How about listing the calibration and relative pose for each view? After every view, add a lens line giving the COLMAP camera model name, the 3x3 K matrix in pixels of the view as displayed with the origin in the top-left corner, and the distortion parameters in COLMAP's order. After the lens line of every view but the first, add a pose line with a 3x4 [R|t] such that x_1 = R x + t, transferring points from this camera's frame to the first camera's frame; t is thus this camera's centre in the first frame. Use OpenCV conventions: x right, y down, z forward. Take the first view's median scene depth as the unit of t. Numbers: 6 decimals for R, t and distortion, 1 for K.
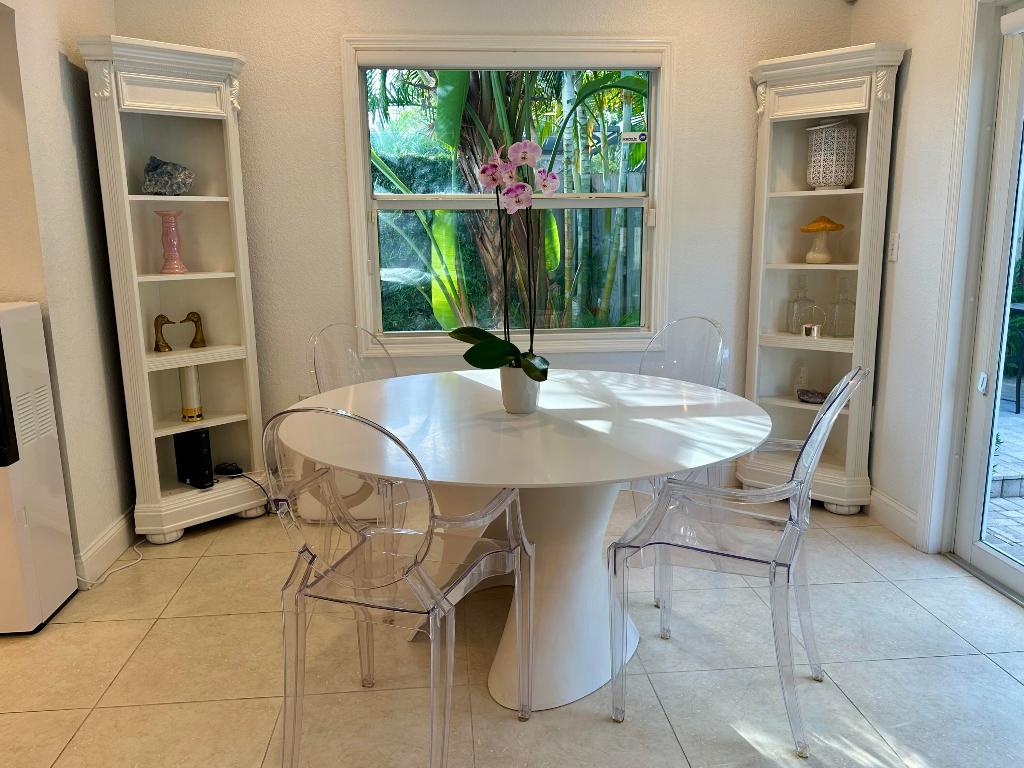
lens RADIAL K [[776.2, 0, 520.2], [0, 776.2, 382.5], [0, 0, 1]] dist [-0.004699, -0.006794]
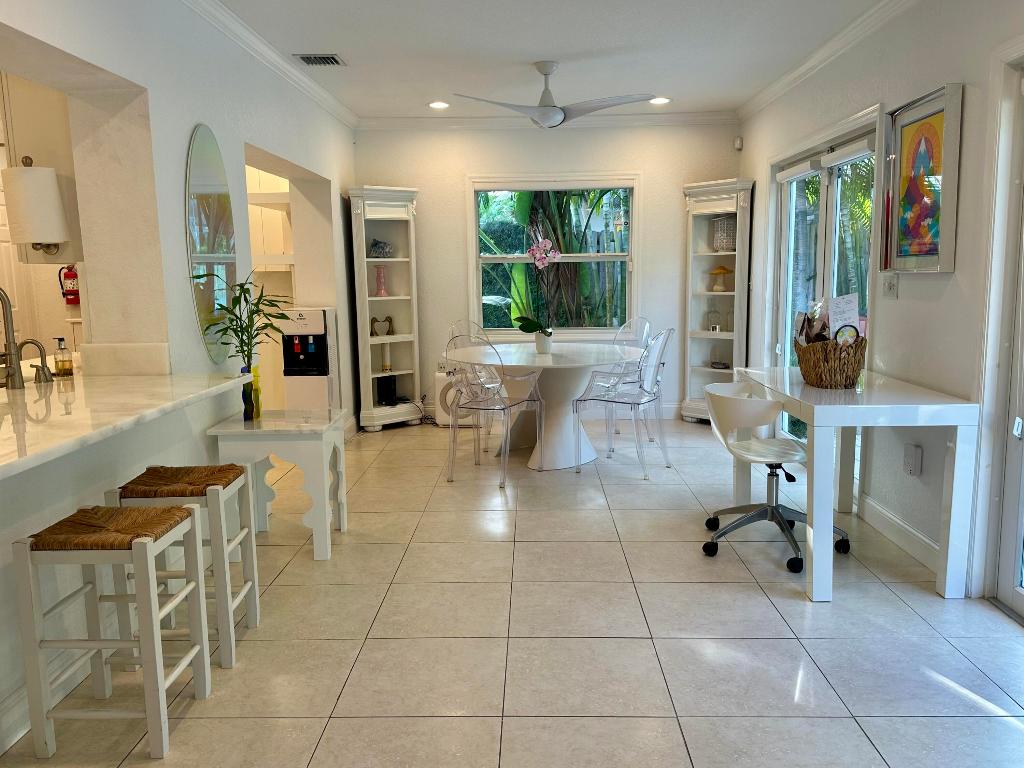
lens RADIAL K [[776.2, 0, 508.6], [0, 776.2, 384.4], [0, 0, 1]] dist [-0.004699, -0.006794]
pose [[0.991608, 0.014100, -0.128509, 0.132216], [-0.020519, 0.998600, -0.048760, 0.169285], [0.127642, 0.050987, 0.990509, -0.891021]]
